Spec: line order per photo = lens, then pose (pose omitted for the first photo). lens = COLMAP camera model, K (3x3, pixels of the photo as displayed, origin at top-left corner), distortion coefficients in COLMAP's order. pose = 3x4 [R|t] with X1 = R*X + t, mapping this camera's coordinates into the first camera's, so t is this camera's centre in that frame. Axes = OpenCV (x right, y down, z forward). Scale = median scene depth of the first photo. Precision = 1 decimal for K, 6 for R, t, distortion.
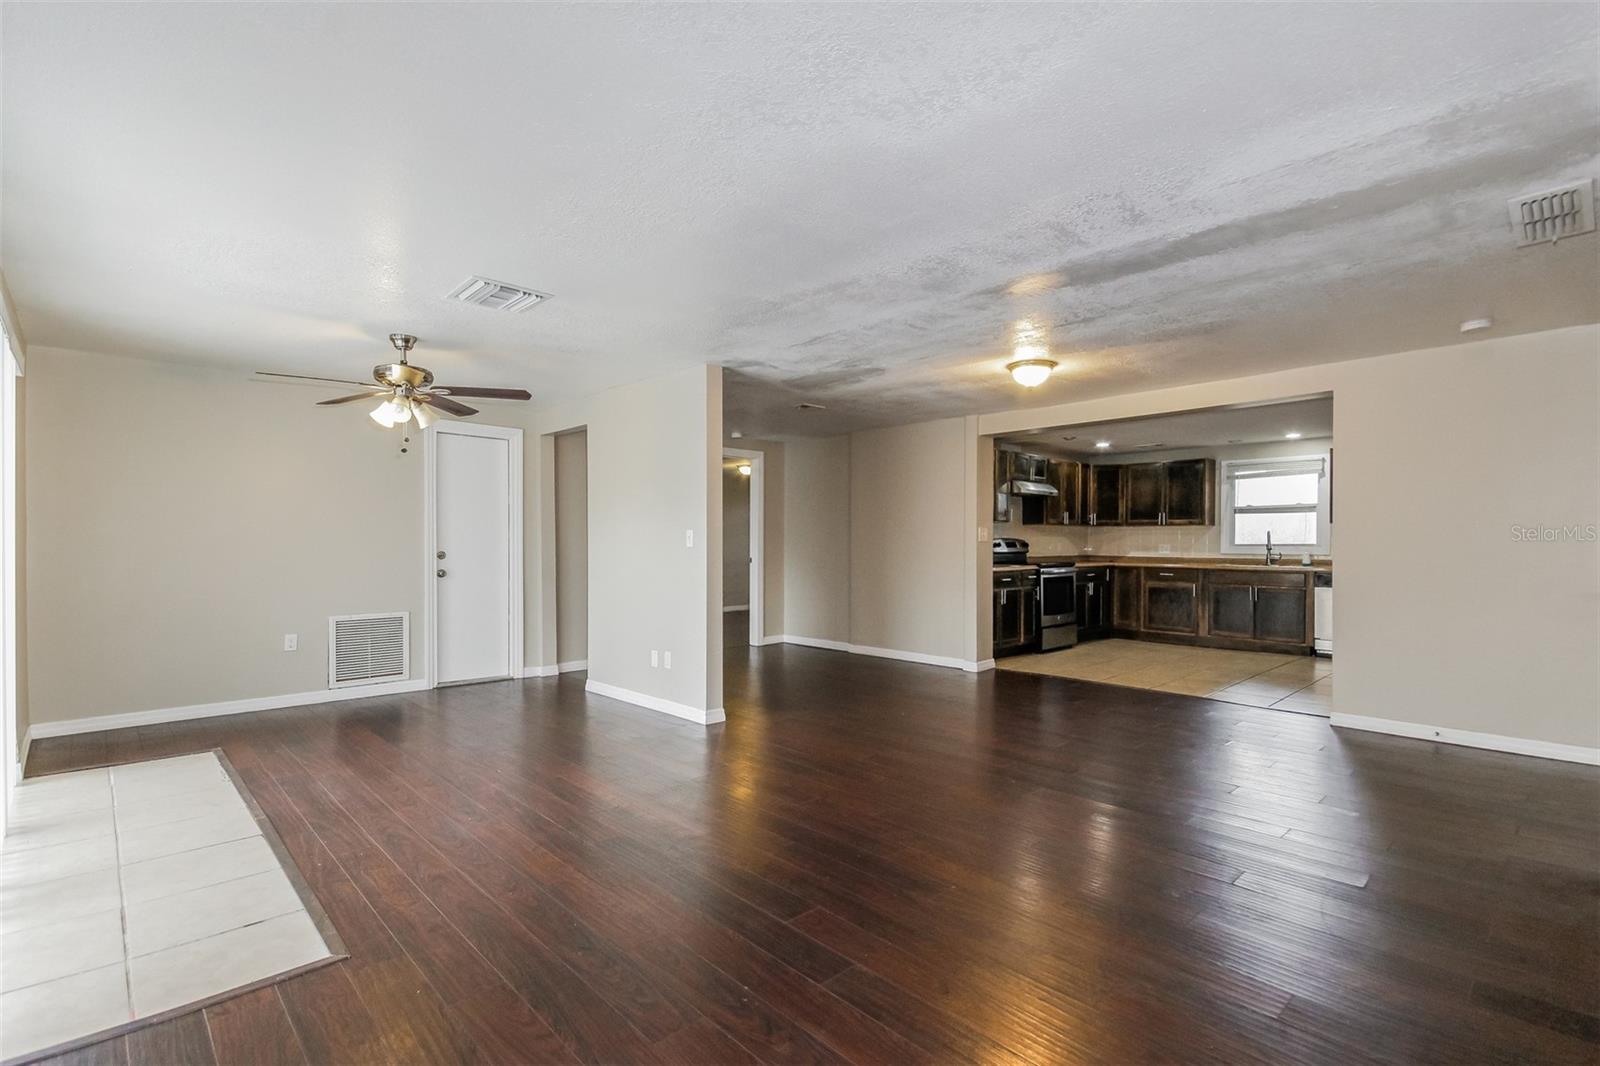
lens RADIAL K [[753.4, 0, 782.5], [0, 753.4, 545.7], [0, 0, 1]] dist [0.007786, -0.003836]
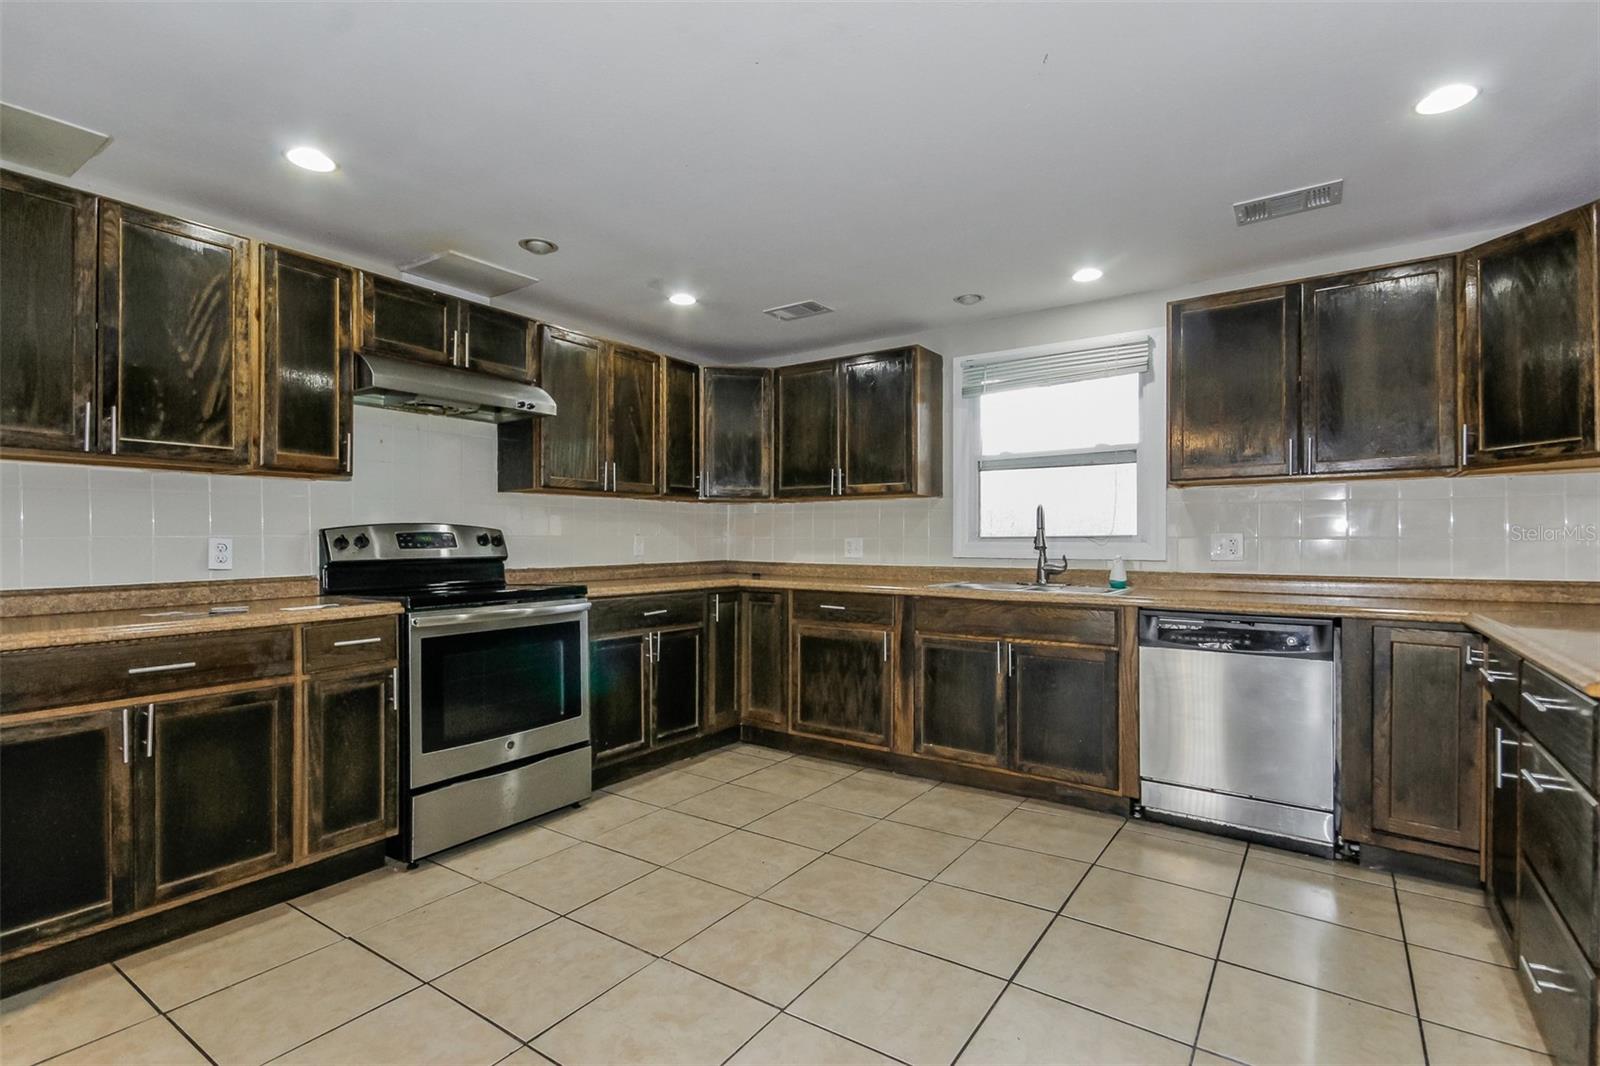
lens RADIAL K [[753.4, 0, 815.3], [0, 753.4, 534.6], [0, 0, 1]] dist [0.007786, -0.003836]
pose [[0.972442, -0.000885, 0.233143, 0.398862], [0.004323, 0.999889, -0.014234, 0.002549], [-0.233105, 0.014849, 0.972338, 0.582674]]
